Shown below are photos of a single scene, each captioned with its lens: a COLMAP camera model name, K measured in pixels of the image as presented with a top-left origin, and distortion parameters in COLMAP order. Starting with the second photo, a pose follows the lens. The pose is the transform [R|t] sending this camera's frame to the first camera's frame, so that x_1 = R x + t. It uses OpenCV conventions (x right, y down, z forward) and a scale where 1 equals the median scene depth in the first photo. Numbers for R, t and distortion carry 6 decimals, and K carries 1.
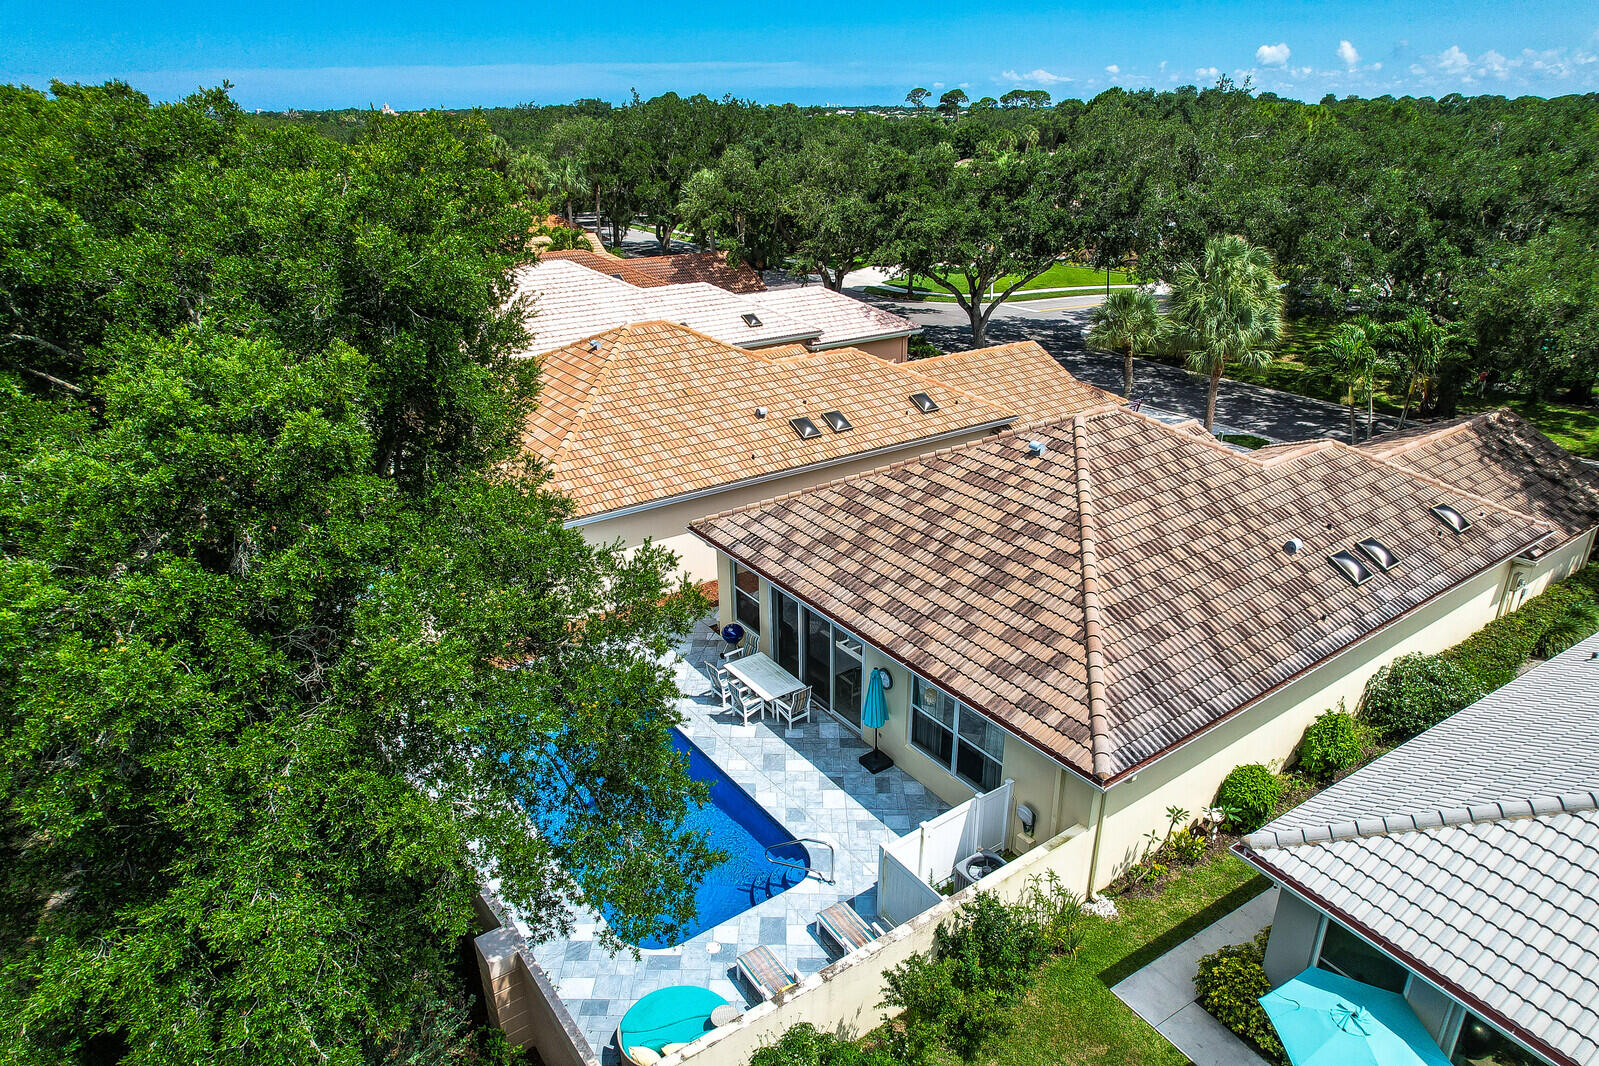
lens RADIAL K [[1022.7, 0, 817.3], [0, 1022.7, 532.8], [0, 0, 1]] dist [-0.074781, 0.065858]
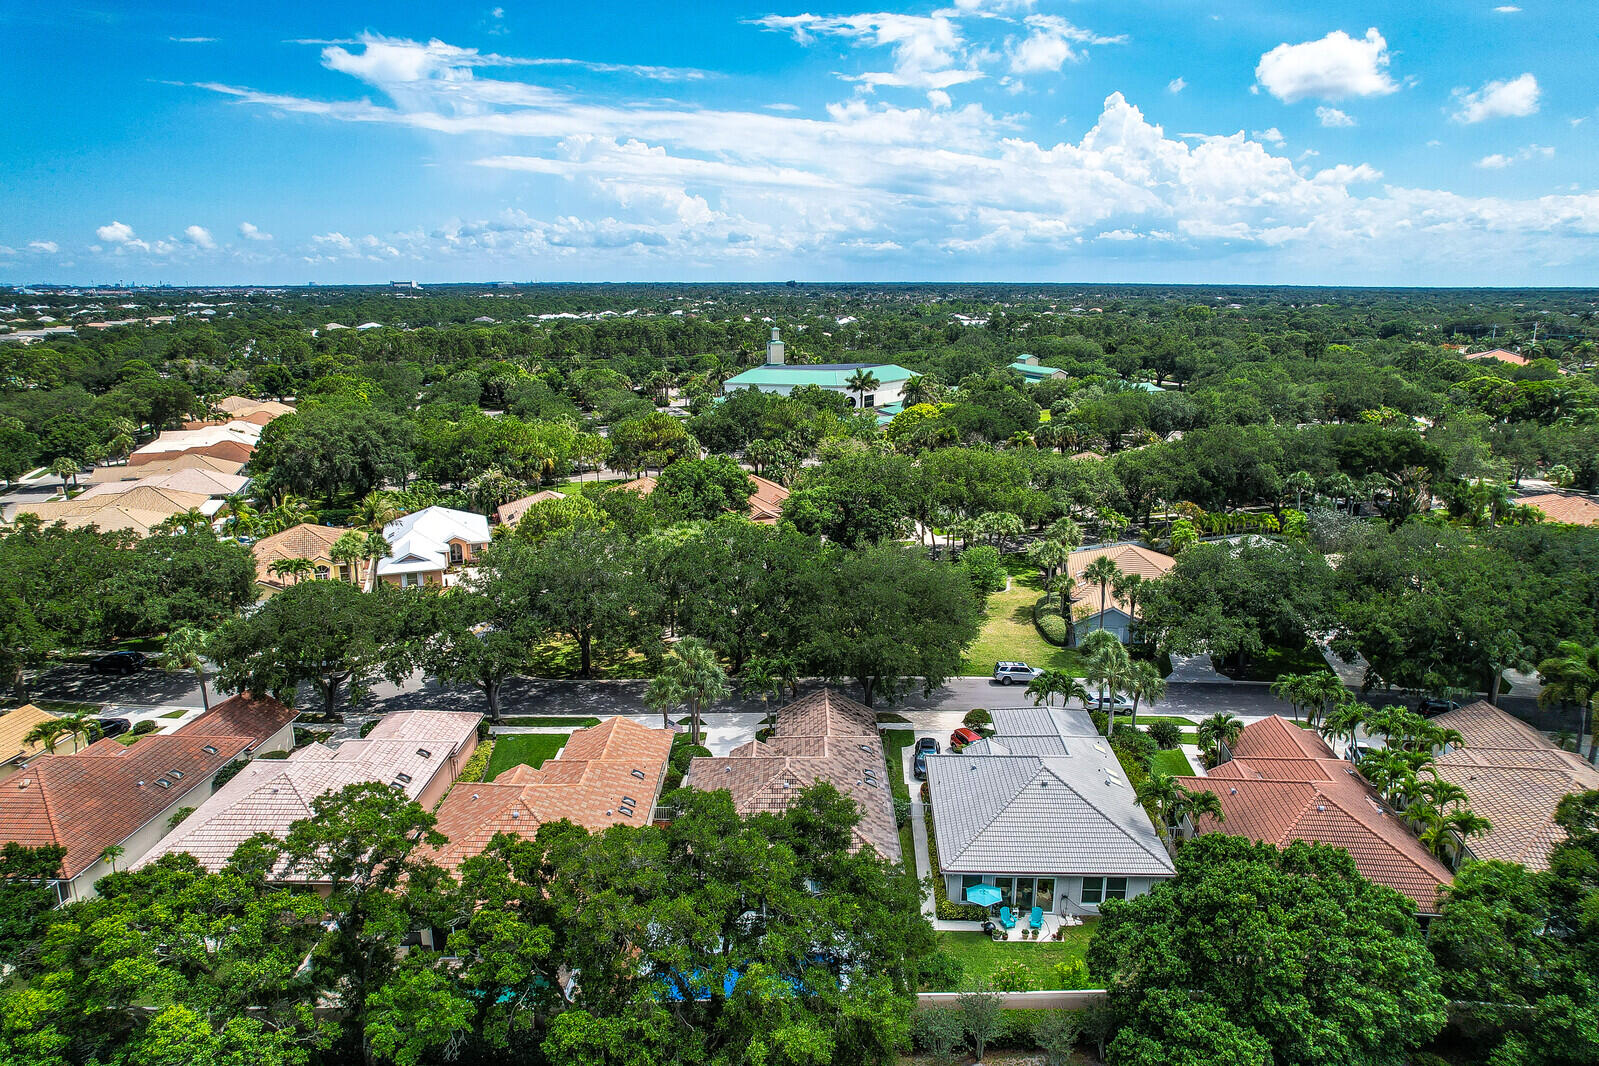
lens RADIAL K [[1022.7, 0, 814.1], [0, 1022.7, 520.8], [0, 0, 1]] dist [-0.074781, 0.065858]
pose [[0.576697, -0.187864, 0.795065, -1.750466], [0.314636, 0.949204, -0.003935, -0.713421], [-0.753940, 0.252425, 0.606511, -0.861721]]
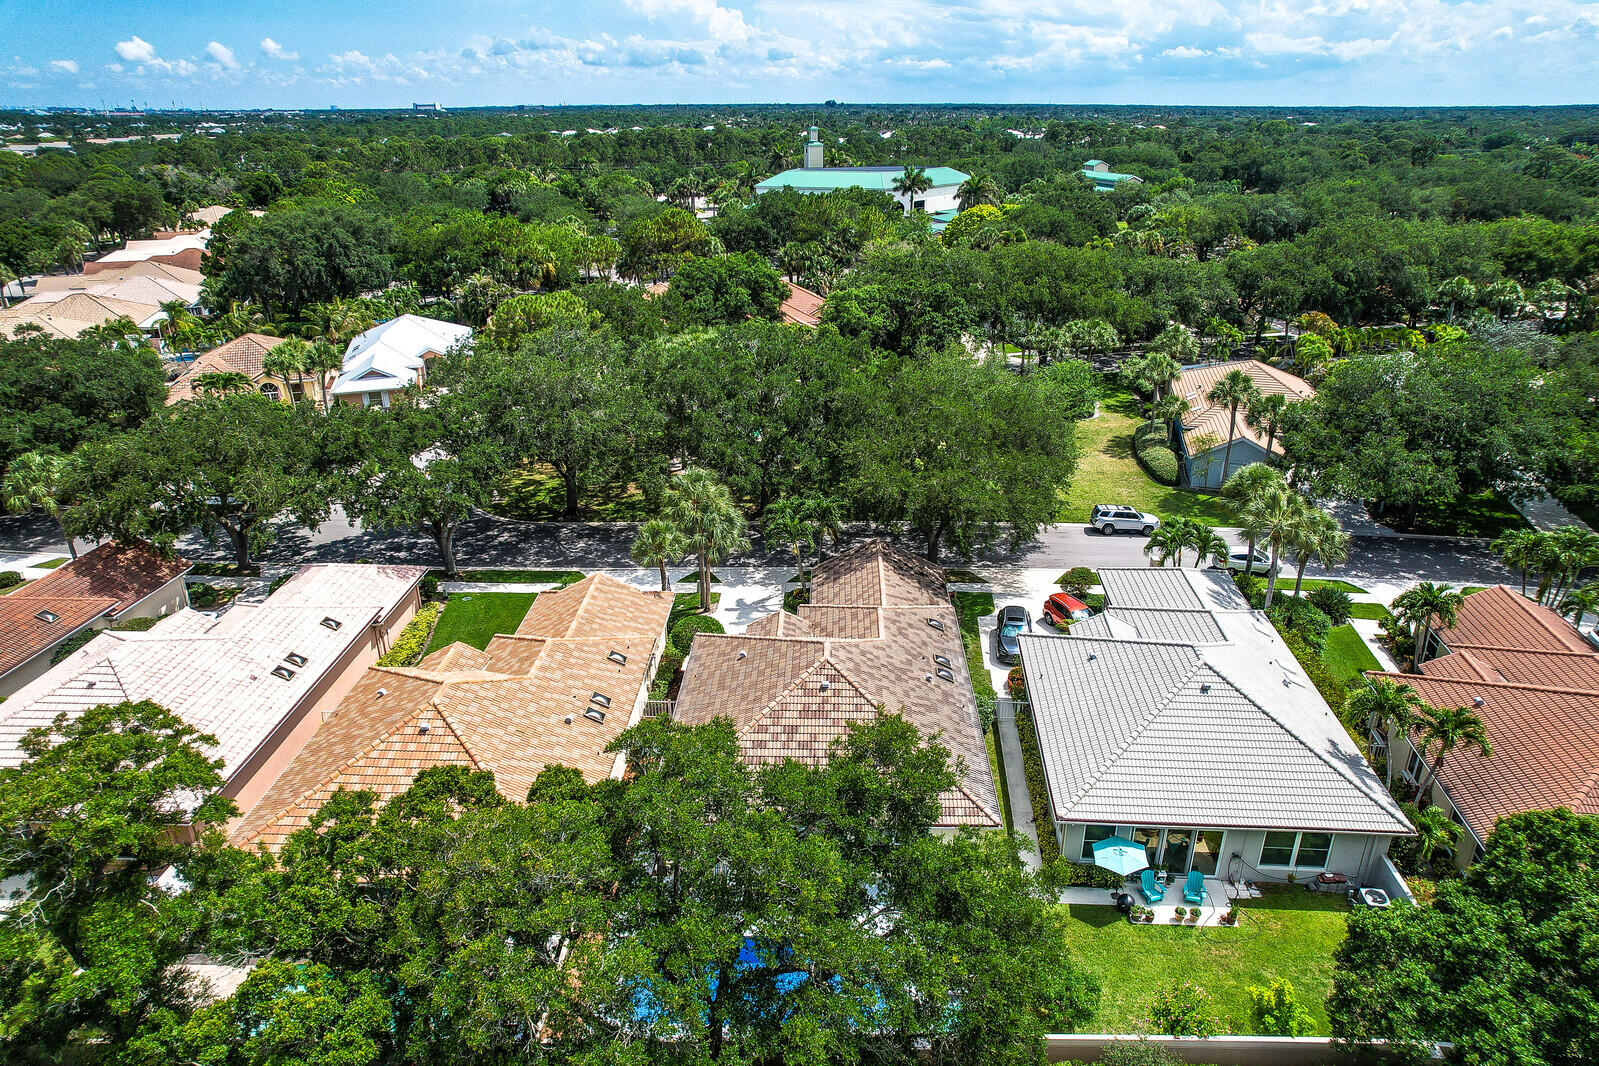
lens RADIAL K [[1022.7, 0, 810.9], [0, 1022.7, 519.8], [0, 0, 1]] dist [-0.074781, 0.065858]
pose [[0.608742, -0.304794, 0.732485, -1.056165], [0.309721, 0.941297, 0.134284, -0.617462], [-0.730415, 0.145122, 0.667408, -0.249511]]
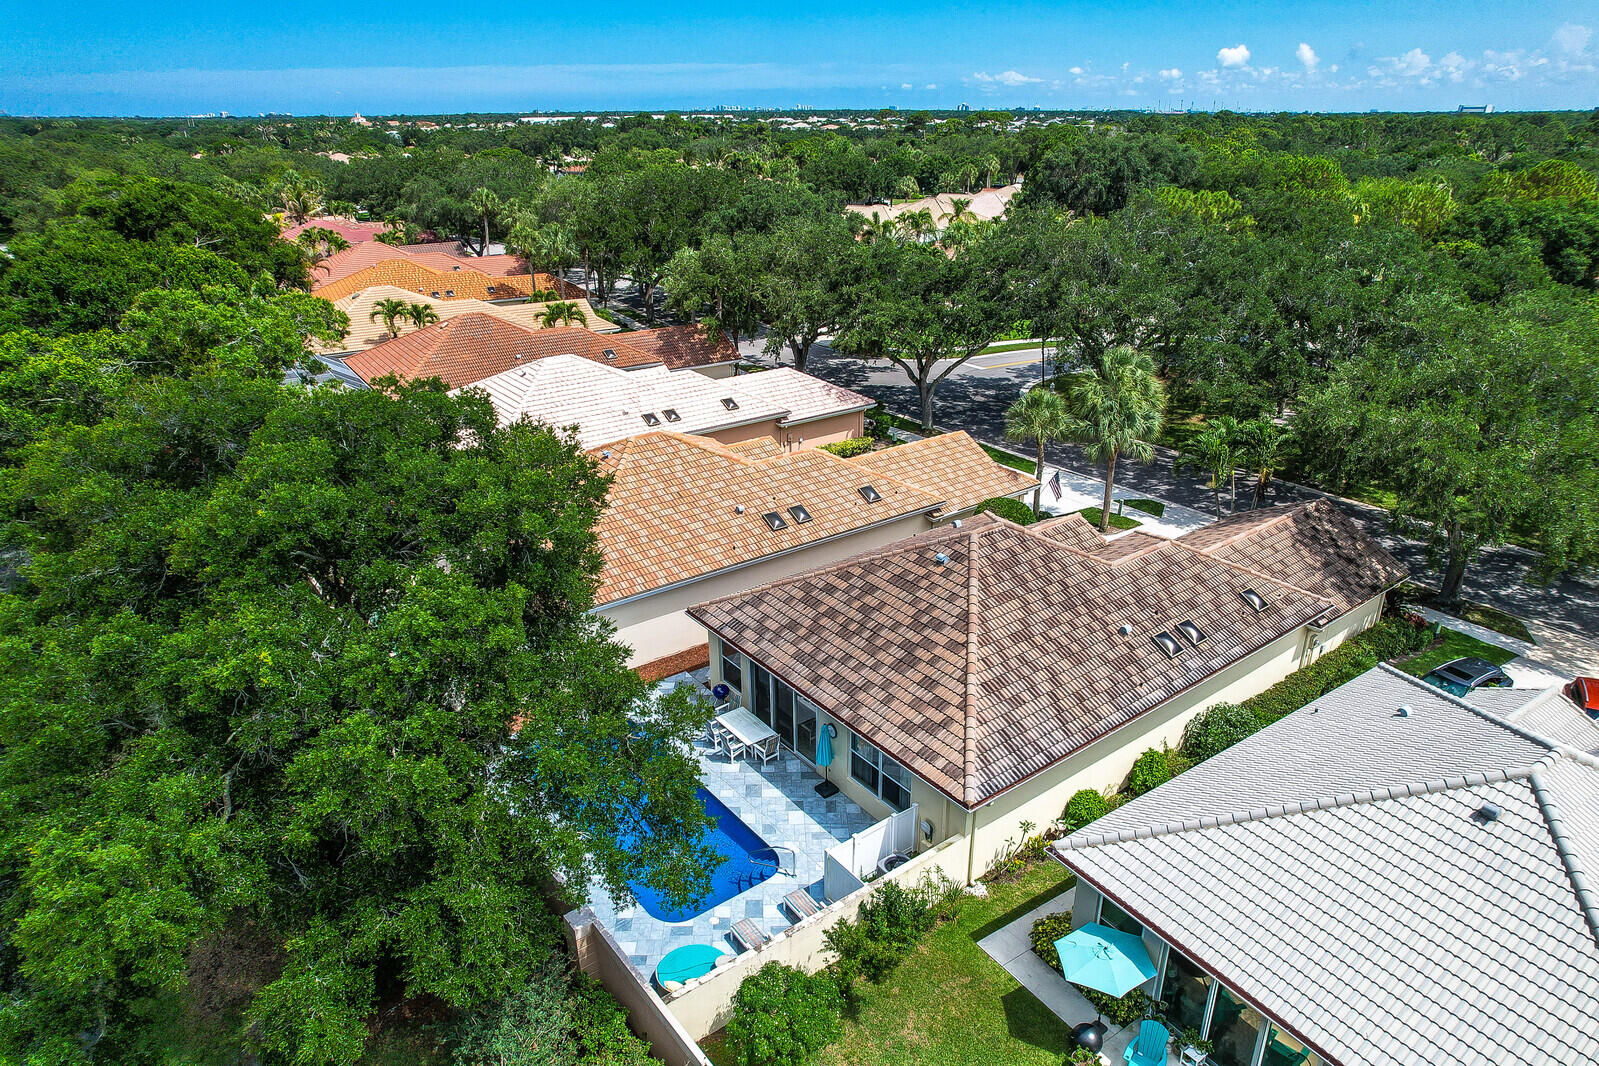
lens RADIAL K [[1022.7, 0, 813.4], [0, 1022.7, 529.2], [0, 0, 1]] dist [-0.074781, 0.065858]
pose [[0.999748, -0.011381, 0.019332, 0.015886], [0.011466, 0.999925, -0.004294, -0.118921], [-0.019281, 0.004514, 0.999804, -0.372136]]
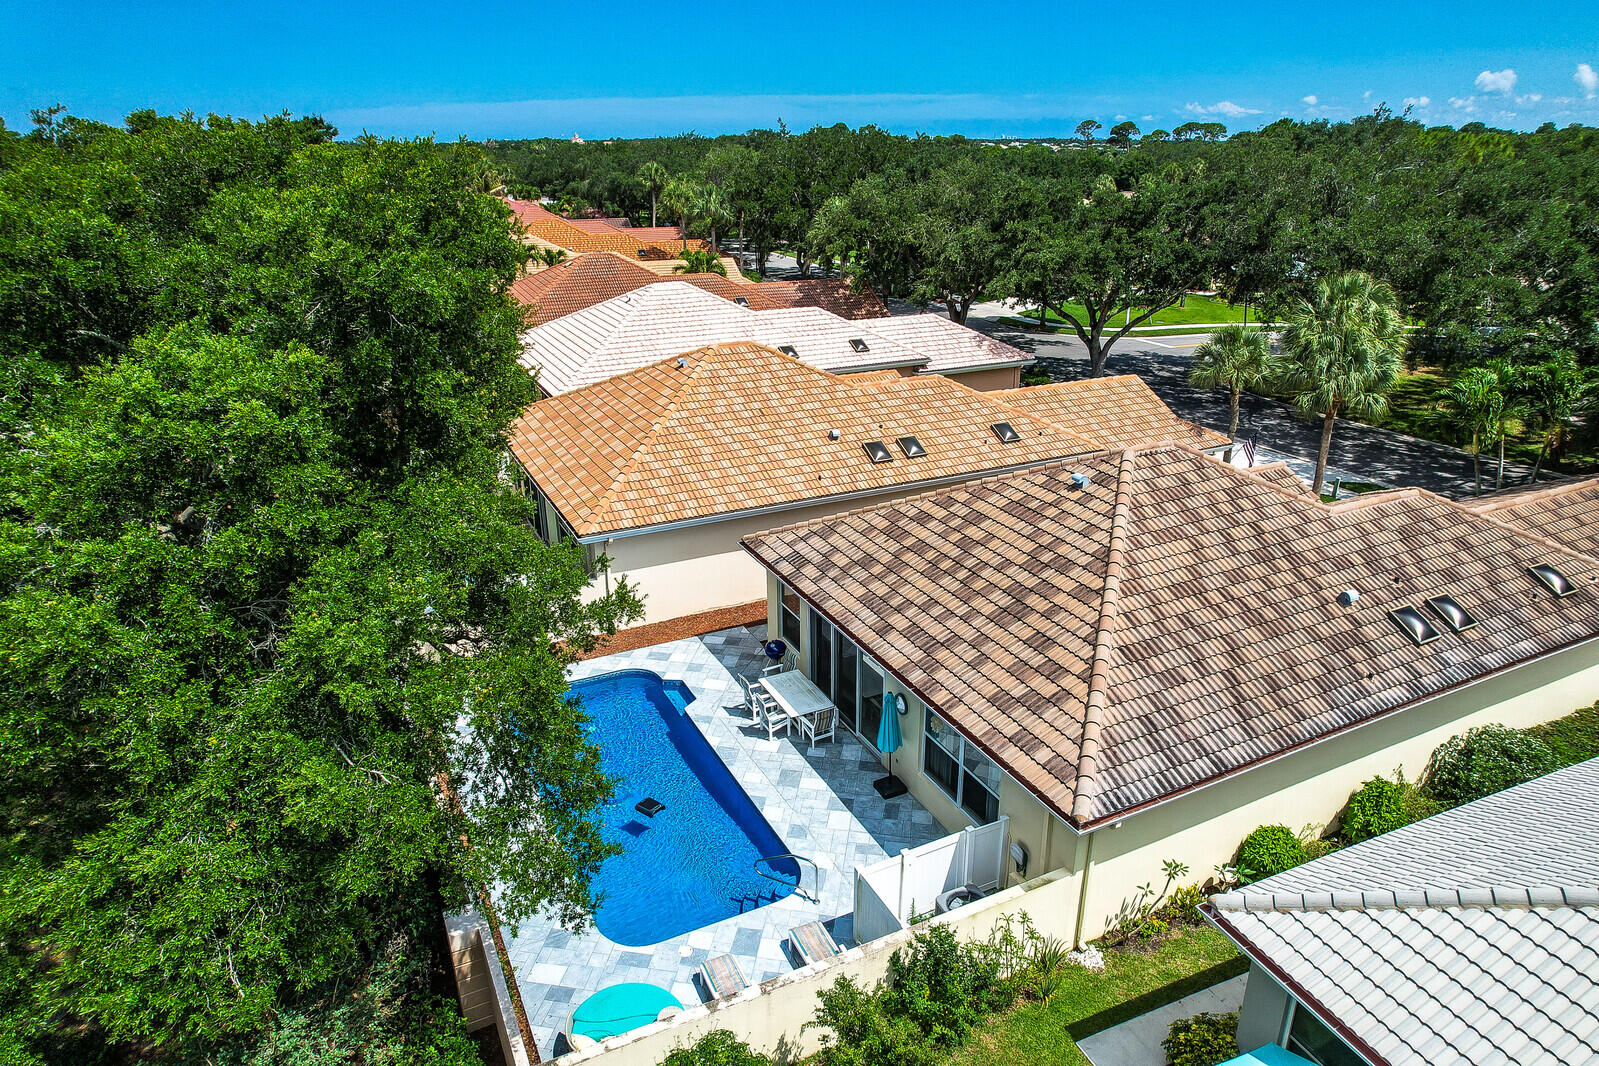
lens RADIAL K [[1022.7, 0, 816.2], [0, 1022.7, 534.9], [0, 0, 1]] dist [-0.074781, 0.065858]
pose [[0.987006, 0.057458, -0.150057, 0.115461], [-0.061237, 0.997909, -0.020687, 0.004328], [0.148555, 0.029607, 0.988461, 0.002260]]
